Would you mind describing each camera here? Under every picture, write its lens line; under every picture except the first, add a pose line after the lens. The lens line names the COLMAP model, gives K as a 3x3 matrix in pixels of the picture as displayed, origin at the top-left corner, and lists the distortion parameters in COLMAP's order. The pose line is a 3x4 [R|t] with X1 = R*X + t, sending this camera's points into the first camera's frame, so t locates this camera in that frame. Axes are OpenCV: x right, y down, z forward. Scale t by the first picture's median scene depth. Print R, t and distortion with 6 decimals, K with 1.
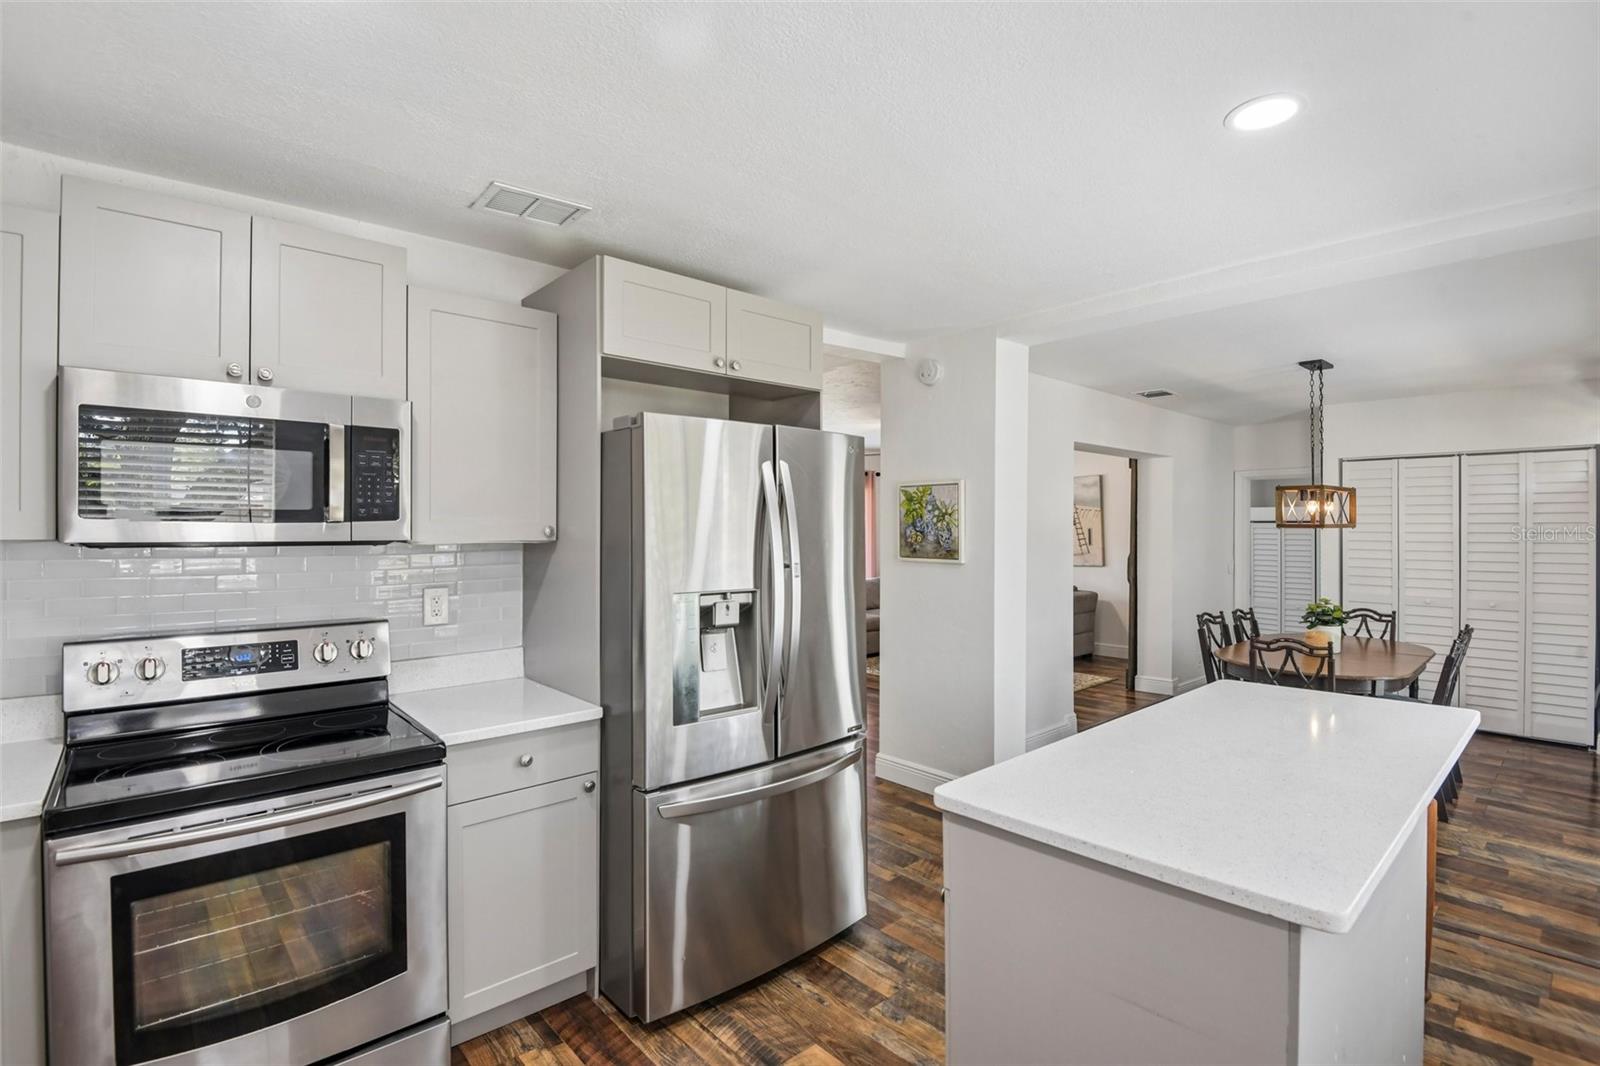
lens RADIAL K [[761.4, 0, 795.6], [0, 761.4, 525.8], [0, 0, 1]] dist [0.002805, 0.000128]
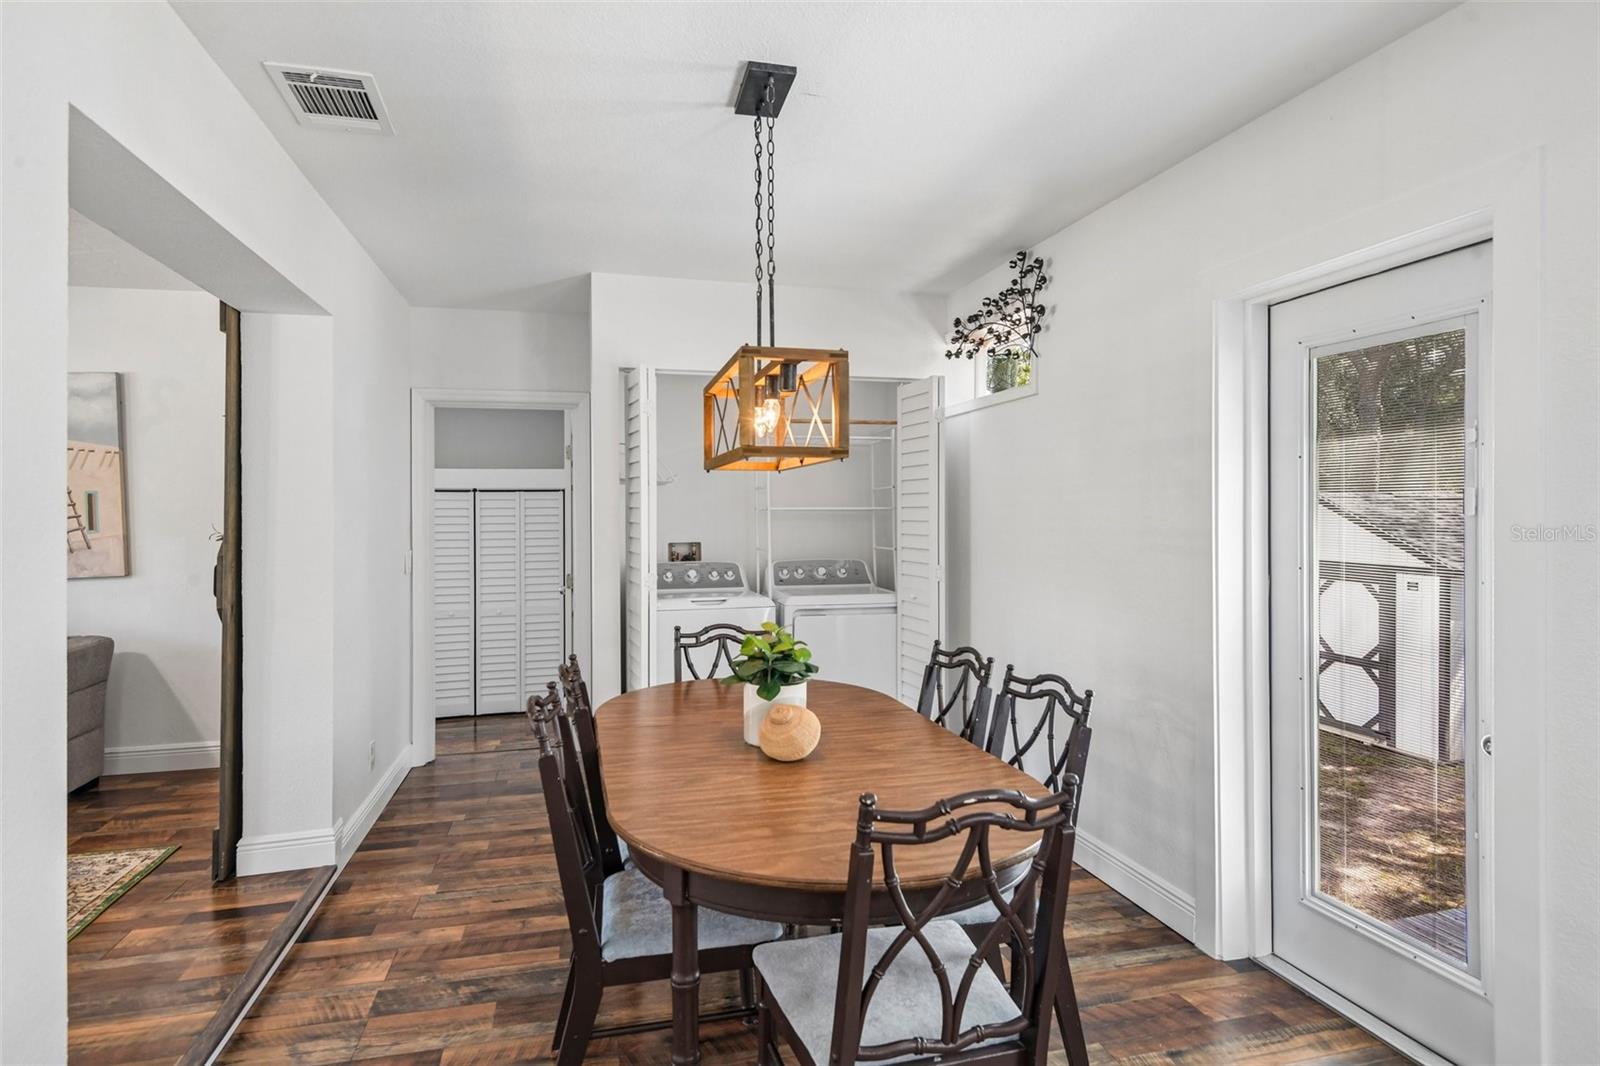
lens RADIAL K [[861.4, 0, 797.6], [0, 861.4, 524.2], [0, 0, 1]] dist [-0.003426, -0.001098]
pose [[0.478859, -0.000243, 0.877892, 0.188983], [0.004009, 0.999990, -0.001911, 0.031496], [-0.877883, 0.004435, 0.478855, 0.522002]]
